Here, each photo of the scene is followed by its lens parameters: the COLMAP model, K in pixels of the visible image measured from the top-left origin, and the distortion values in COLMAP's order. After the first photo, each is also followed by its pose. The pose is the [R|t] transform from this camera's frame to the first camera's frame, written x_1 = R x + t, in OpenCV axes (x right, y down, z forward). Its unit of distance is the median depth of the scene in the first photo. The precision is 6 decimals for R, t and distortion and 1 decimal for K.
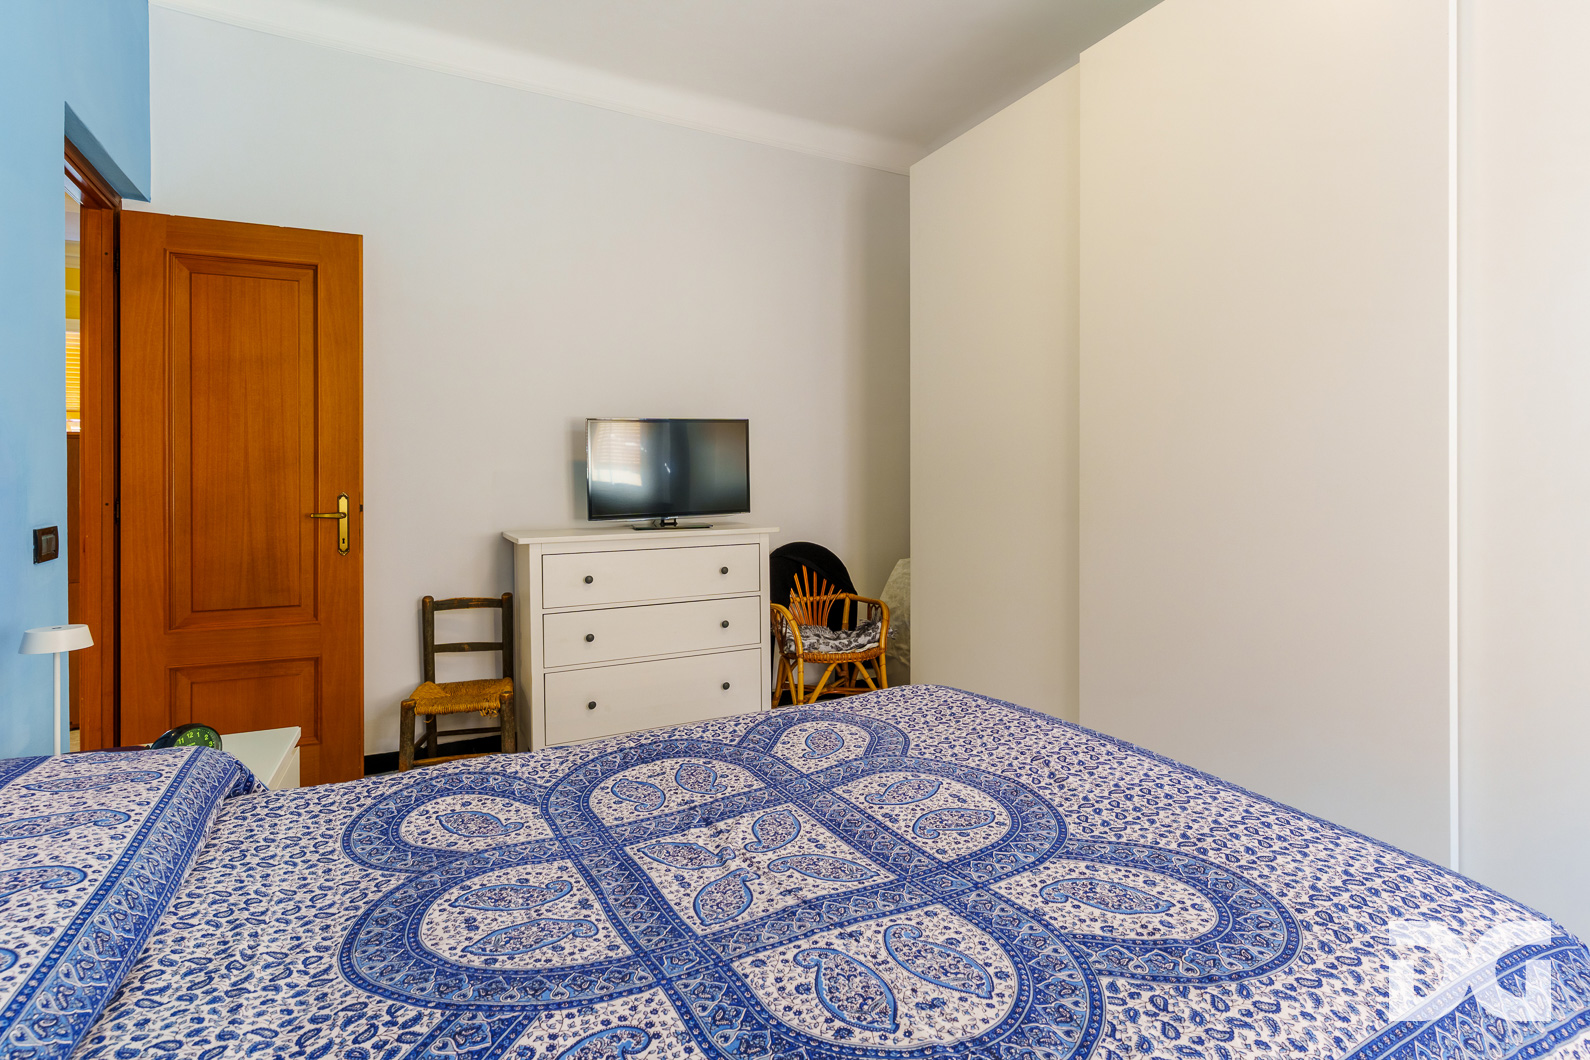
lens RADIAL K [[771.0, 0, 791.4], [0, 771.0, 479.1], [0, 0, 1]] dist [0.001109, 0.001016]
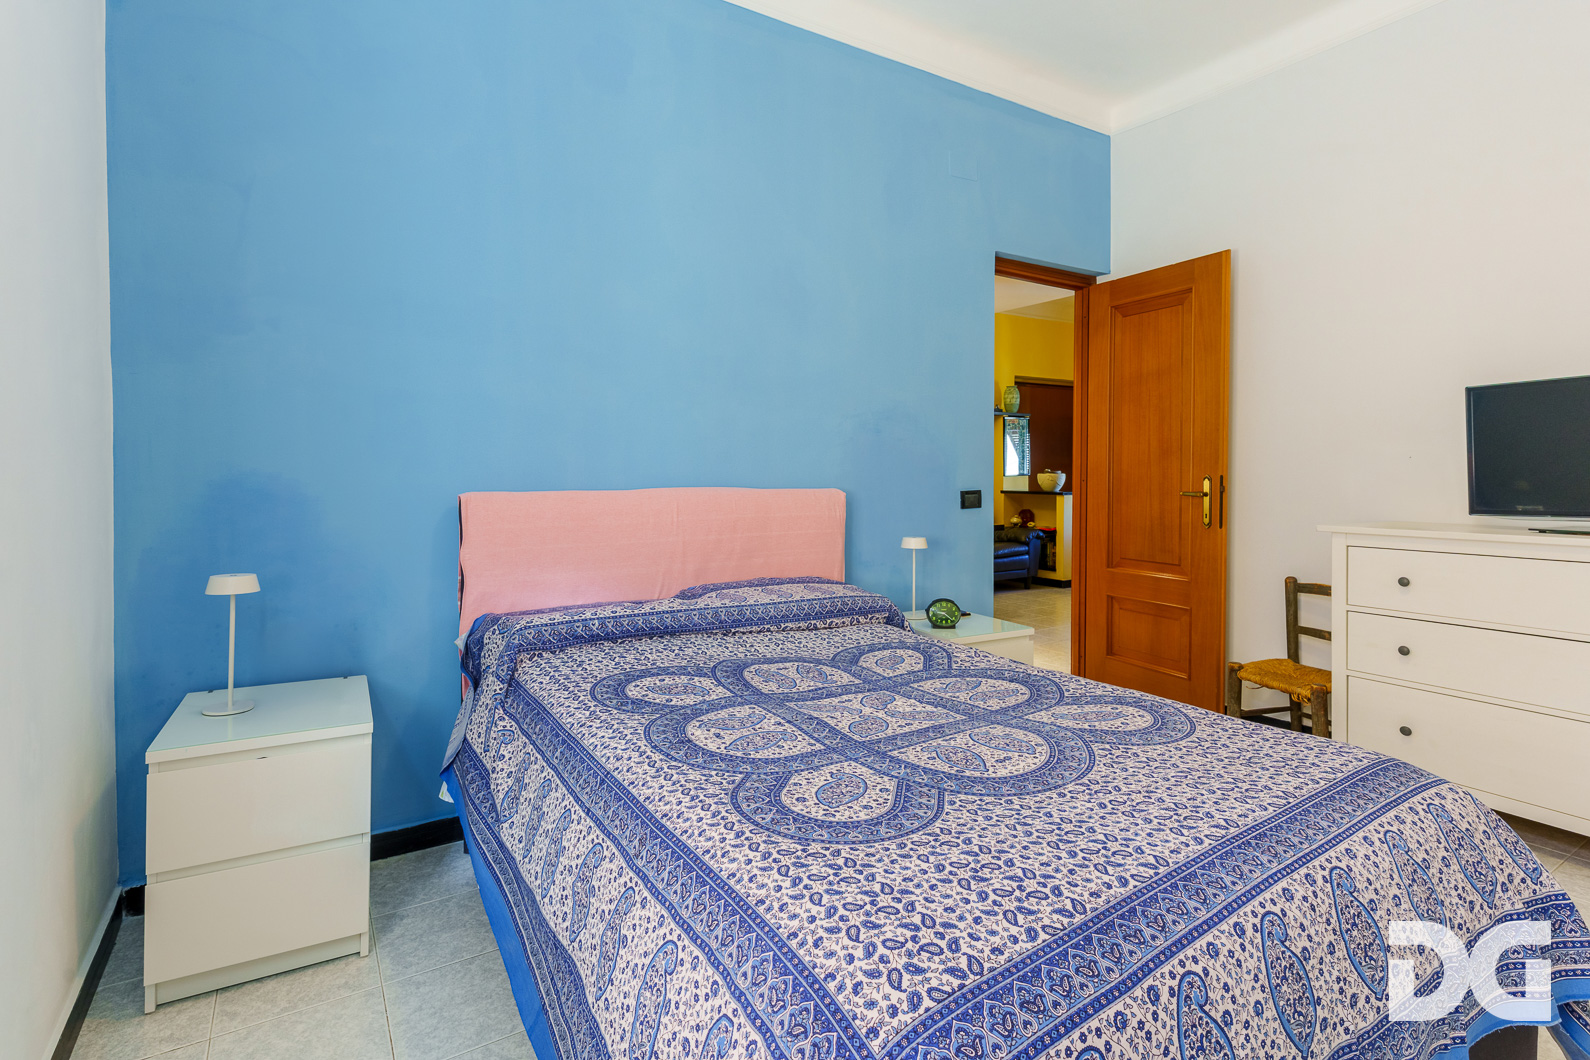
lens RADIAL K [[771.0, 0, 780.3], [0, 771.0, 472.8], [0, 0, 1]] dist [0.001109, 0.001016]
pose [[0.064214, 0.009438, -0.997892, 0.624143], [0.002953, 0.999949, 0.009647, 0.000479], [0.997932, -0.003566, 0.064183, 0.304504]]
